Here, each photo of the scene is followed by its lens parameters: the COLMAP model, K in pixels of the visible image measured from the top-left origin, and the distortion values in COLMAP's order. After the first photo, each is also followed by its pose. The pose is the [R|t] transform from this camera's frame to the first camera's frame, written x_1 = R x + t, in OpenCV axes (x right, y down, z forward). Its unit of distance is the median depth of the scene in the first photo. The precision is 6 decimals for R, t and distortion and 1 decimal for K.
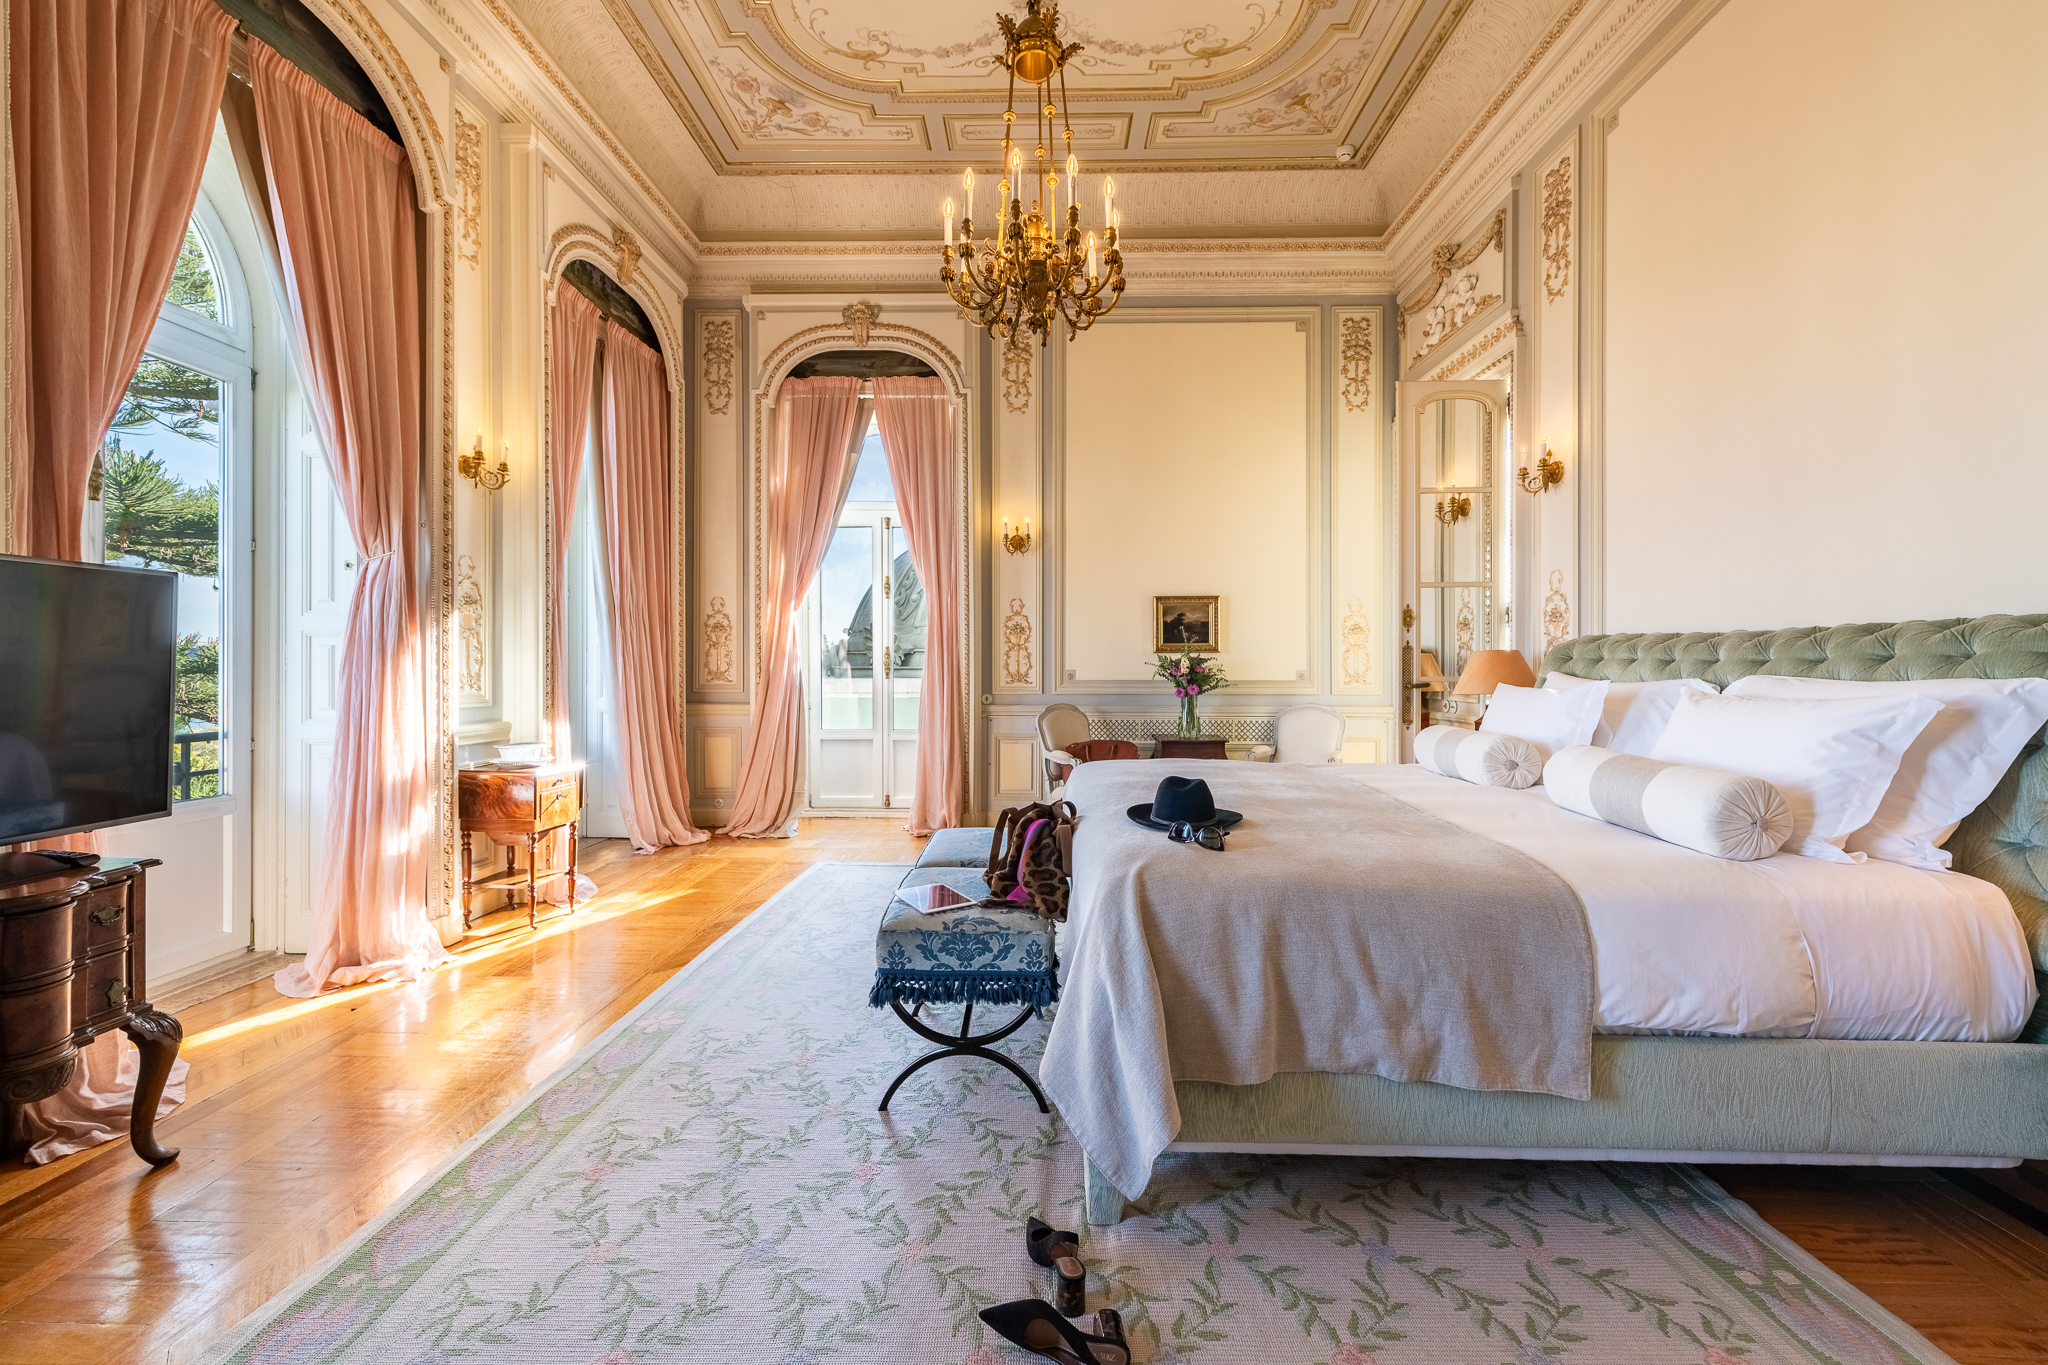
lens RADIAL K [[808.2, 0, 1021.4], [0, 808.2, 672.8], [0, 0, 1]] dist [0.007917, -0.002413]
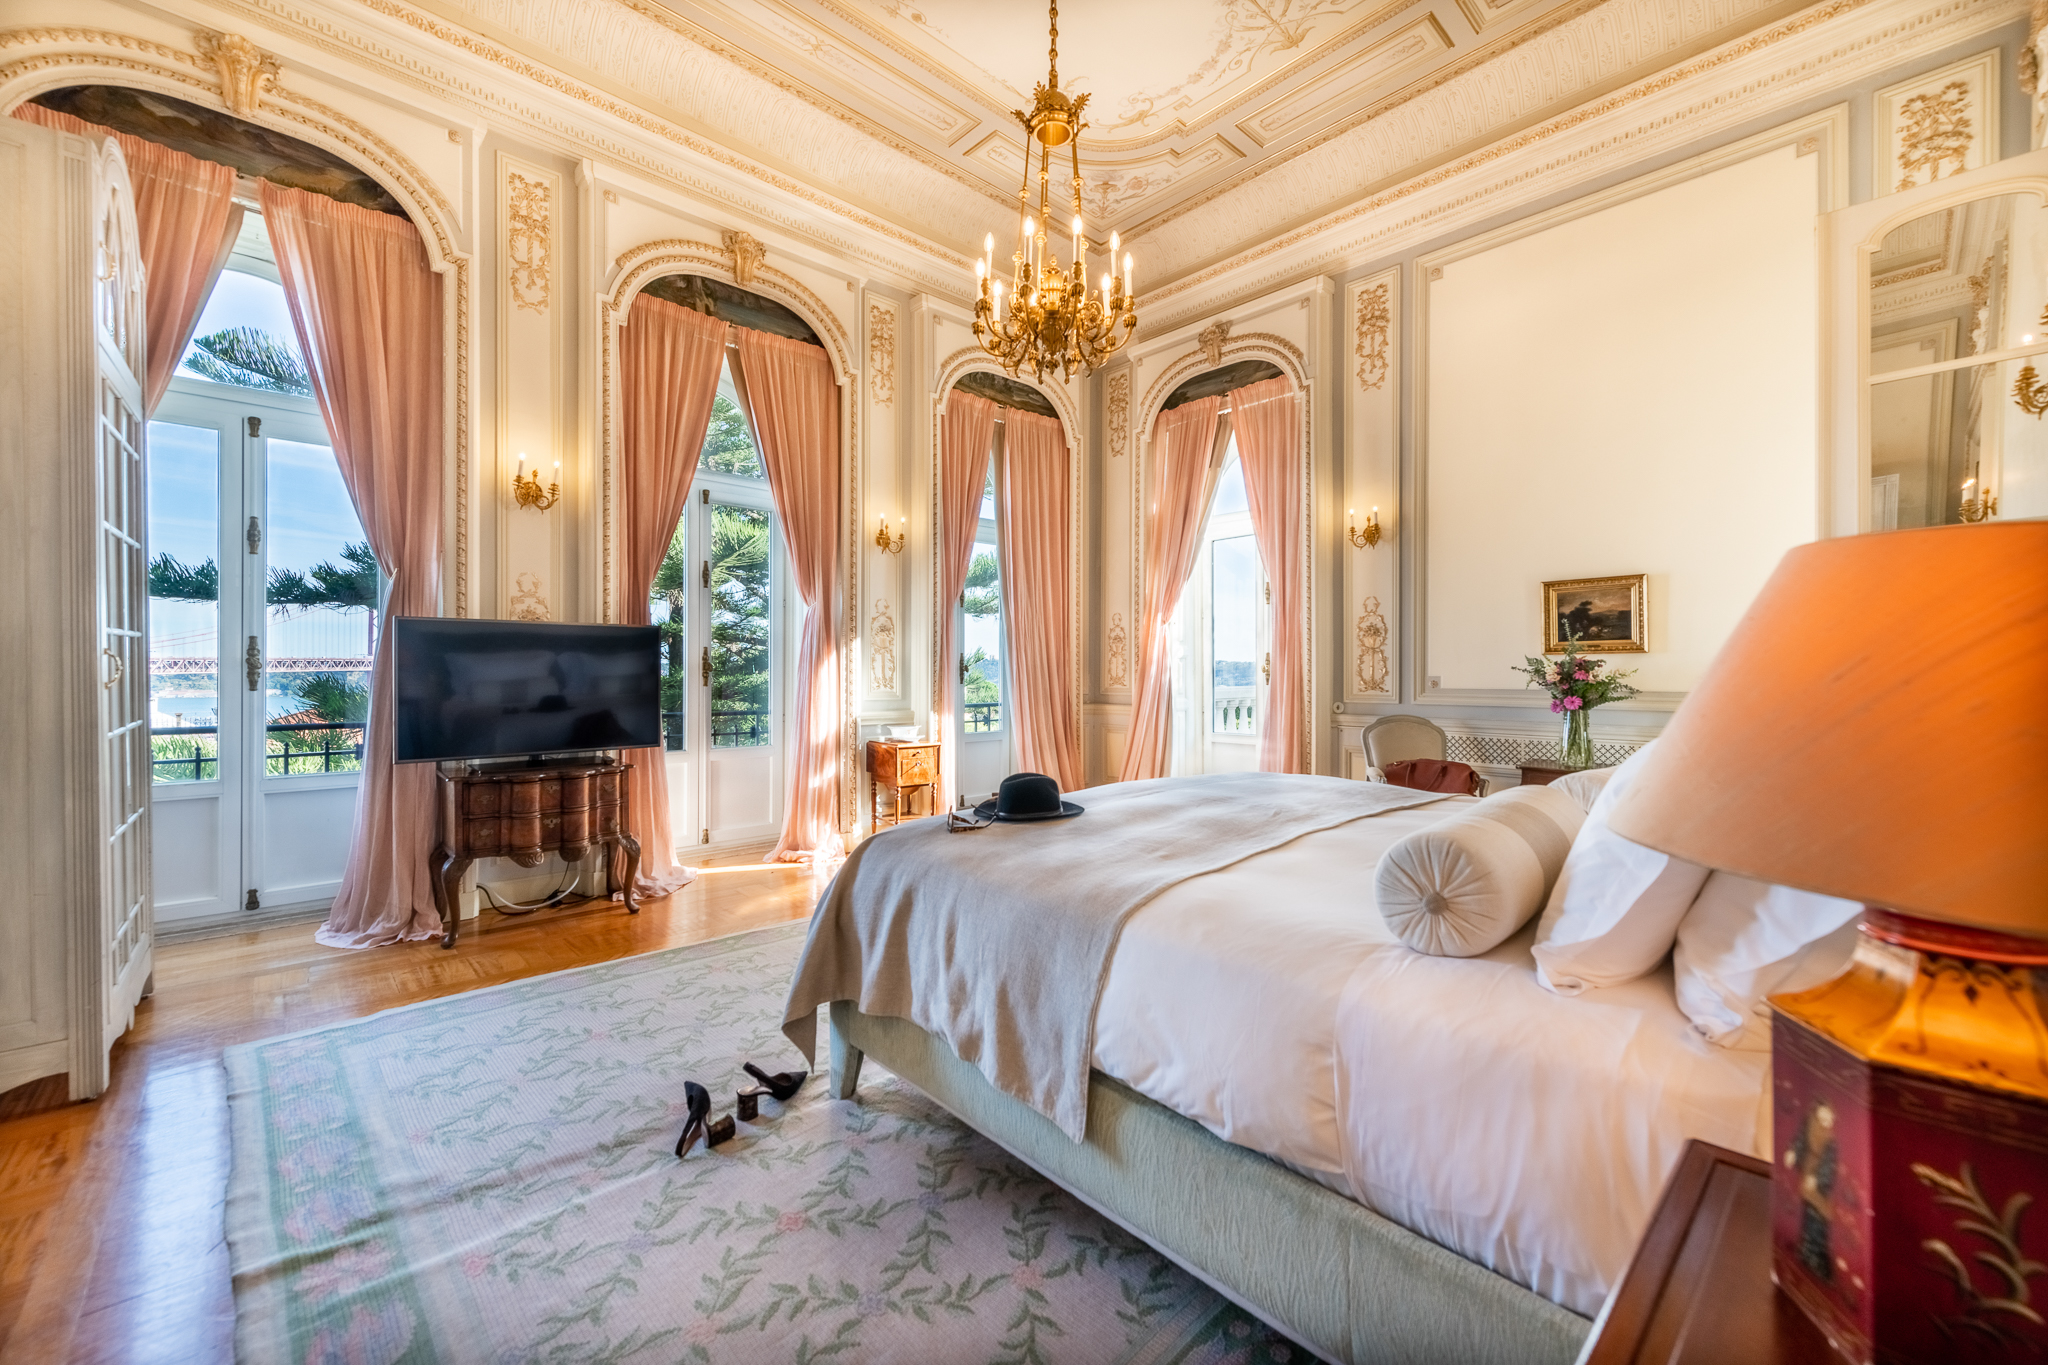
lens RADIAL K [[808.2, 0, 1011.4], [0, 808.2, 679.6], [0, 0, 1]] dist [0.007917, -0.002413]
pose [[0.691932, 0.004745, -0.721947, 0.378252], [-0.004765, 0.999987, 0.002005, 0.000408], [0.721947, 0.002053, 0.691946, 0.090816]]
